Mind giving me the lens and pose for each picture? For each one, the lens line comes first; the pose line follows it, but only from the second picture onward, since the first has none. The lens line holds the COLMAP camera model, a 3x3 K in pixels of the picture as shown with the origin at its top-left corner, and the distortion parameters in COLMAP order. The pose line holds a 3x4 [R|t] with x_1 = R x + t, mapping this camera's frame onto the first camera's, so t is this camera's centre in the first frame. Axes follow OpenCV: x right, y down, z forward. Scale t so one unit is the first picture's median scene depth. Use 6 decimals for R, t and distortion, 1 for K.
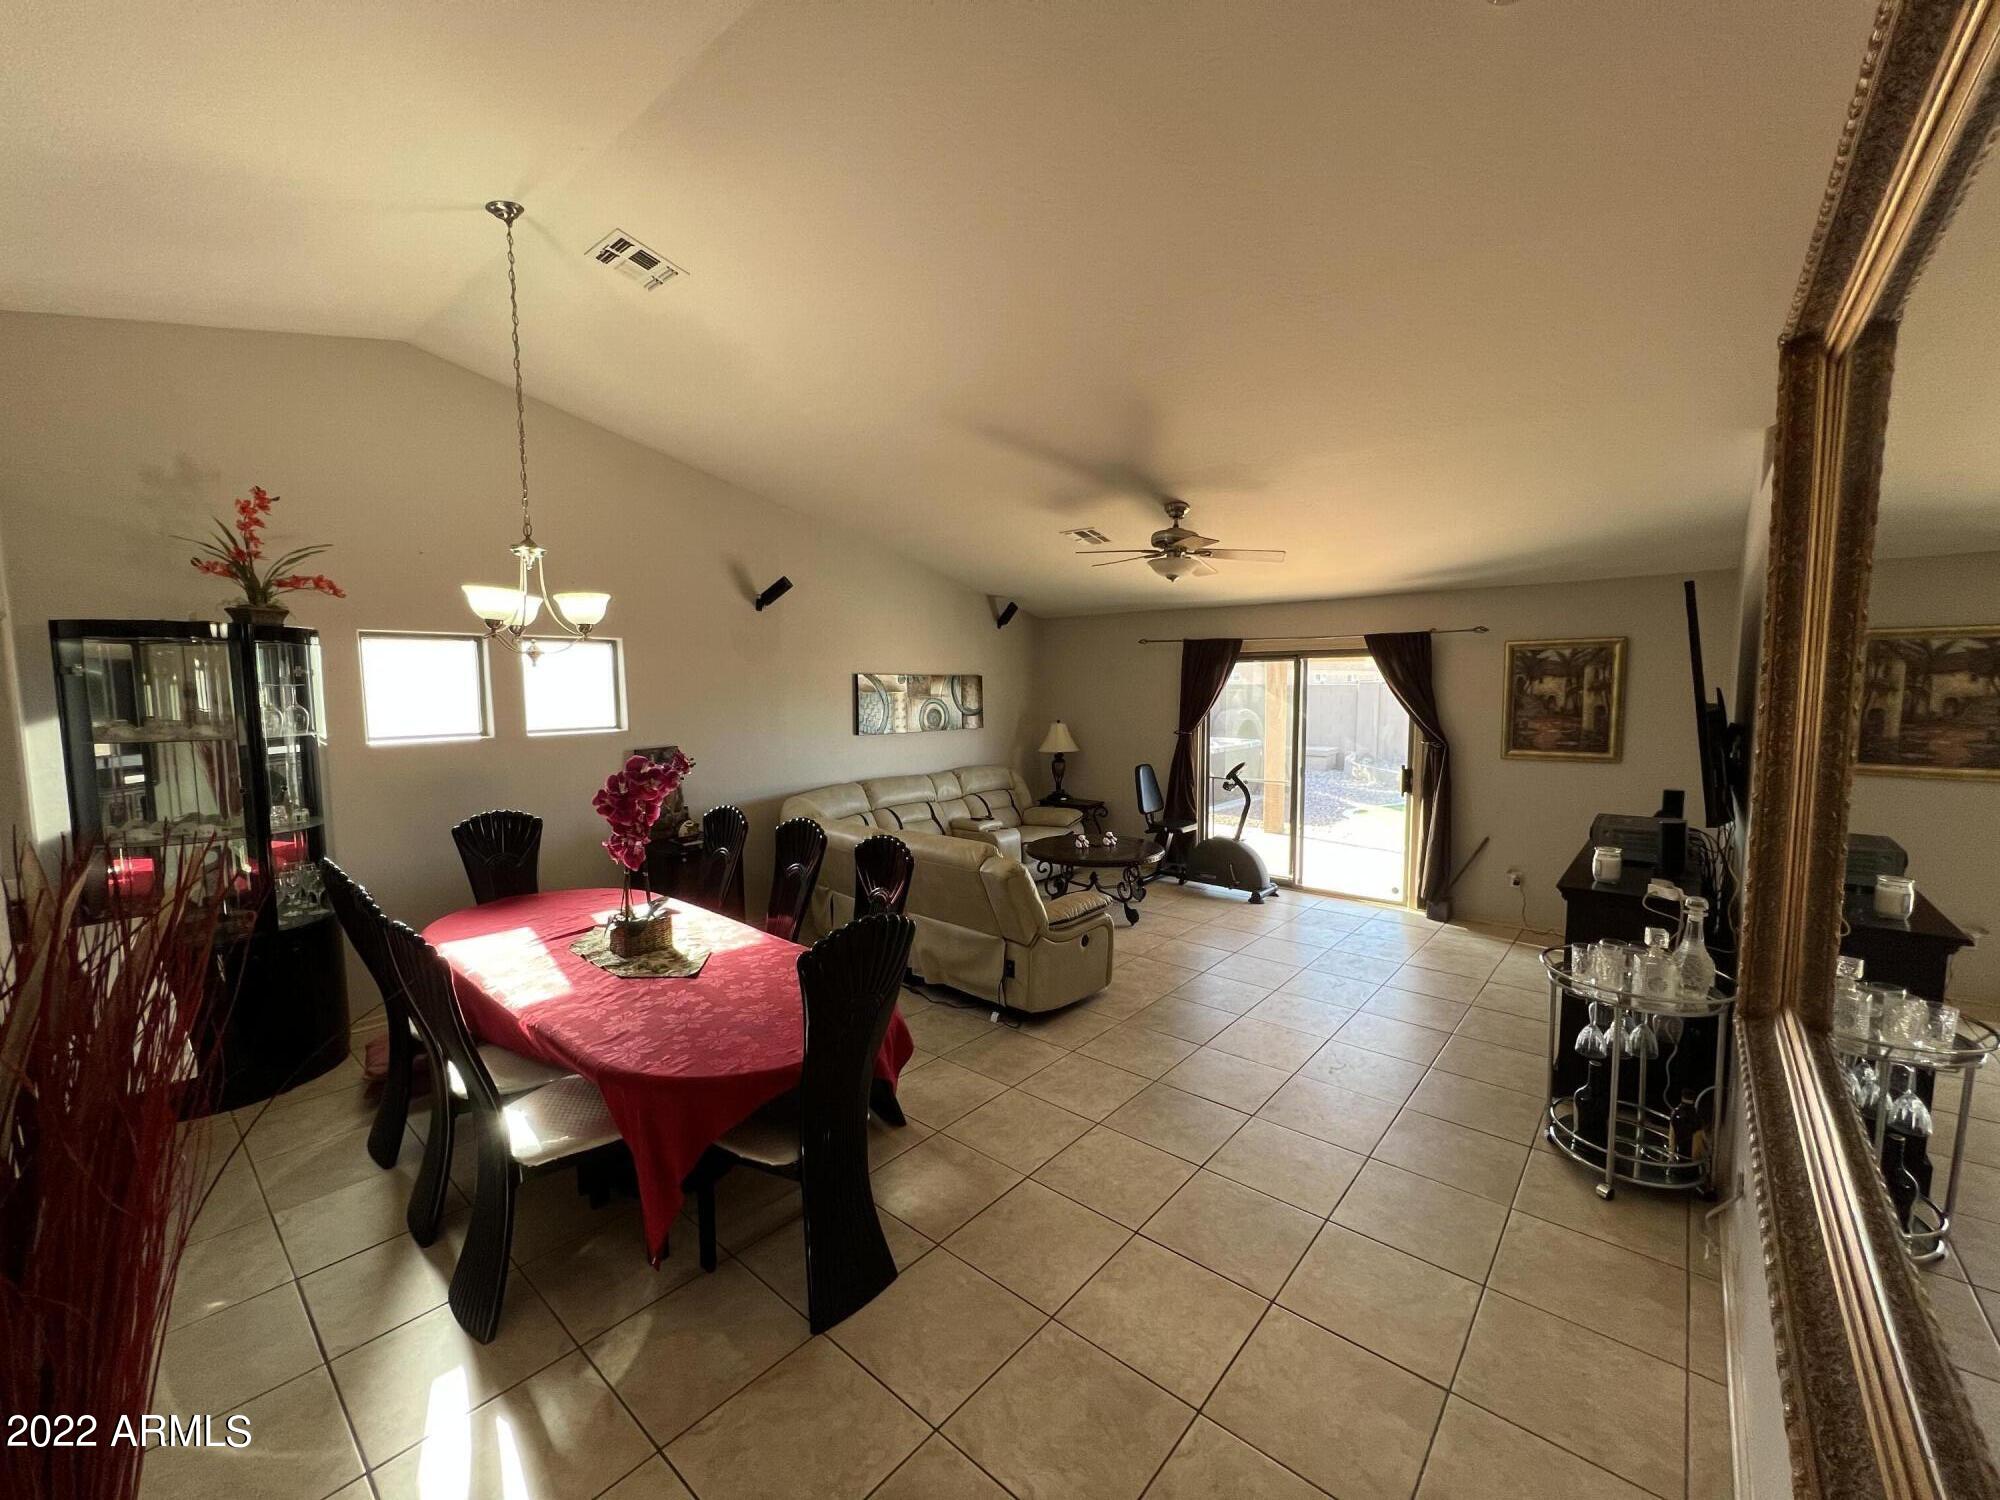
lens RADIAL K [[804.0, 0, 1000.6], [0, 804.0, 757.0], [0, 0, 1]] dist [-0.001241, 0.000376]
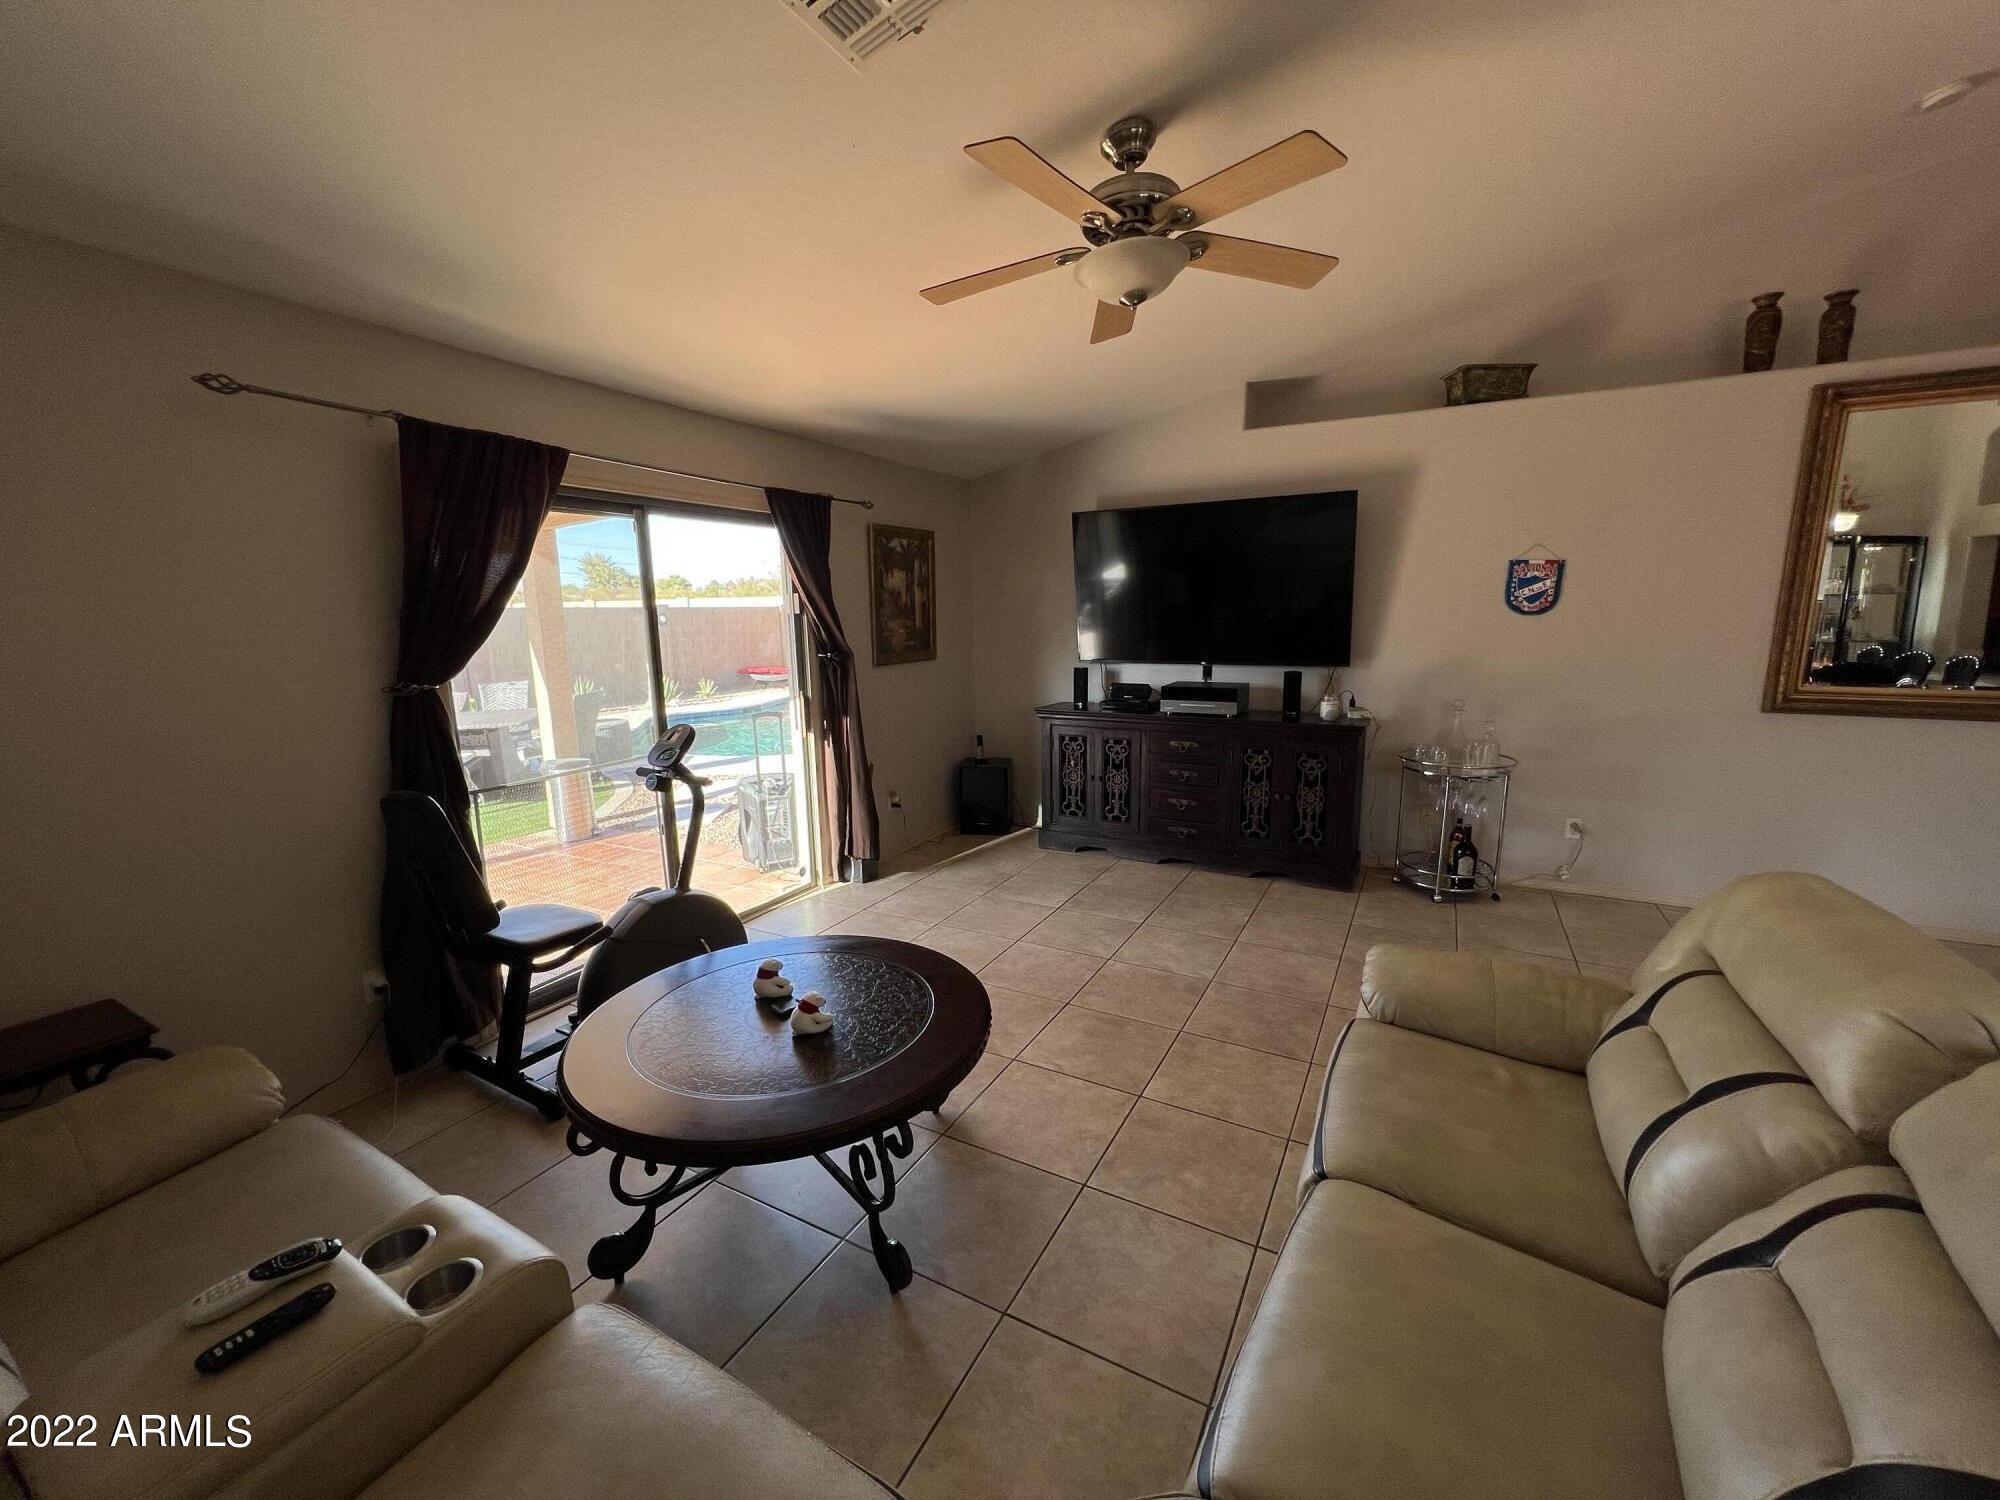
lens RADIAL K [[804.0, 0, 1000.6], [0, 804.0, 757.0], [0, 0, 1]] dist [-0.001241, 0.000376]
pose [[-0.217027, -0.164574, 0.962193, -0.221758], [0.105743, 0.975922, 0.190773, -0.051165], [-0.970421, 0.143149, -0.194399, 1.022355]]
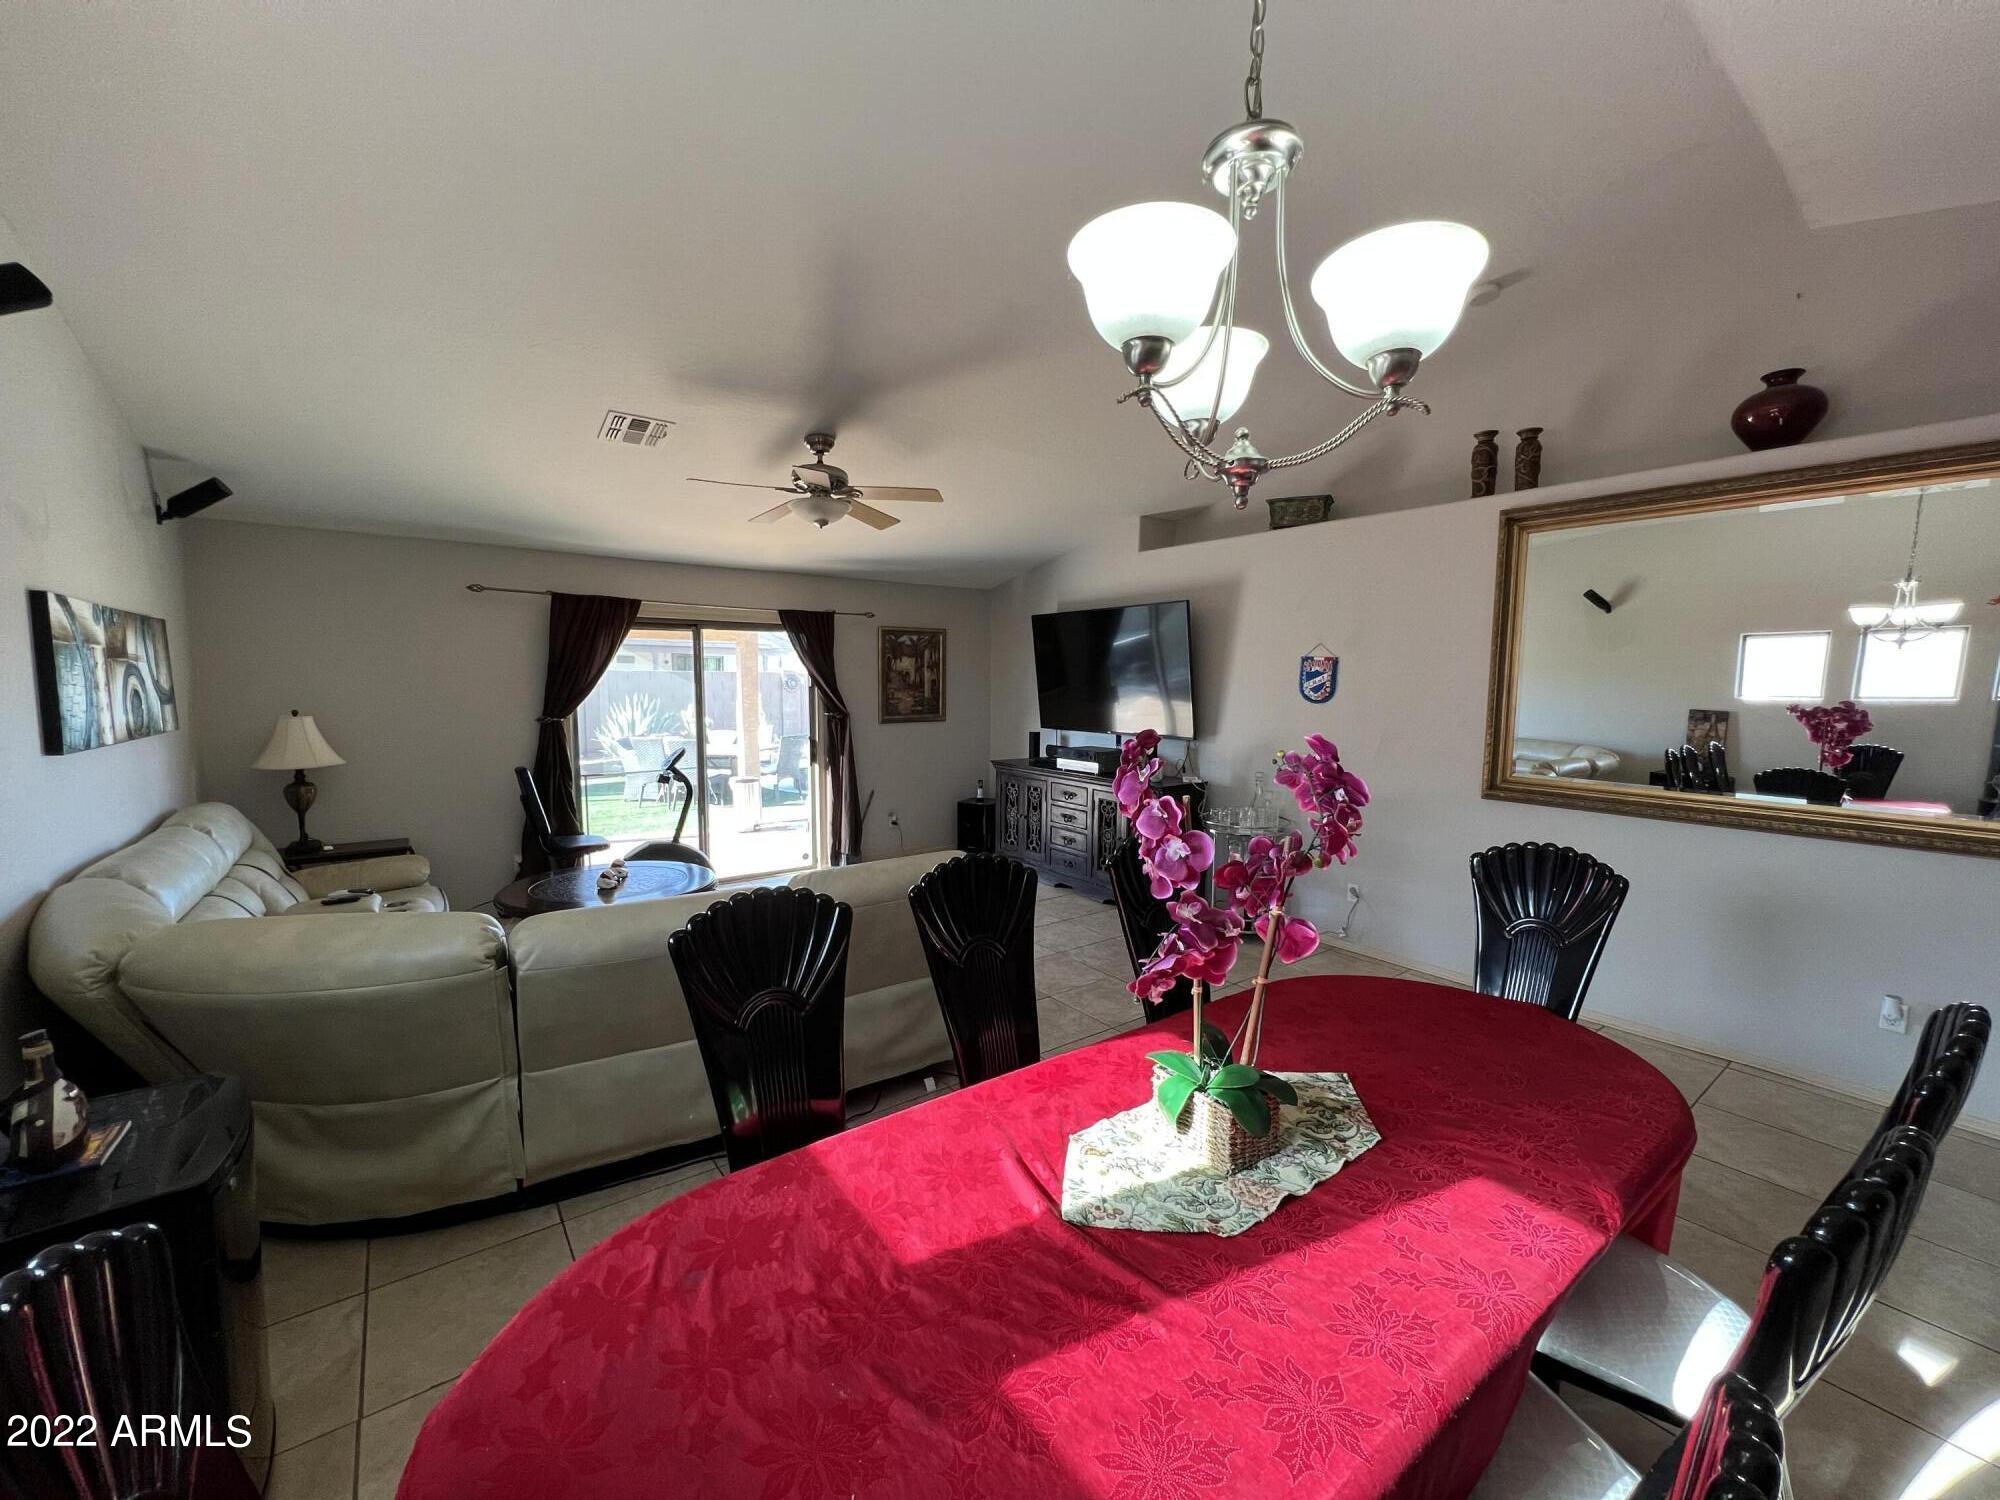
lens RADIAL K [[804.0, 0, 1000.6], [0, 804.0, 757.0], [0, 0, 1]] dist [-0.001241, 0.000376]
pose [[0.212869, -0.086551, 0.973240, -0.503157], [0.081695, 0.994158, 0.070543, -0.018319], [-0.973659, 0.064493, 0.218697, 0.548358]]
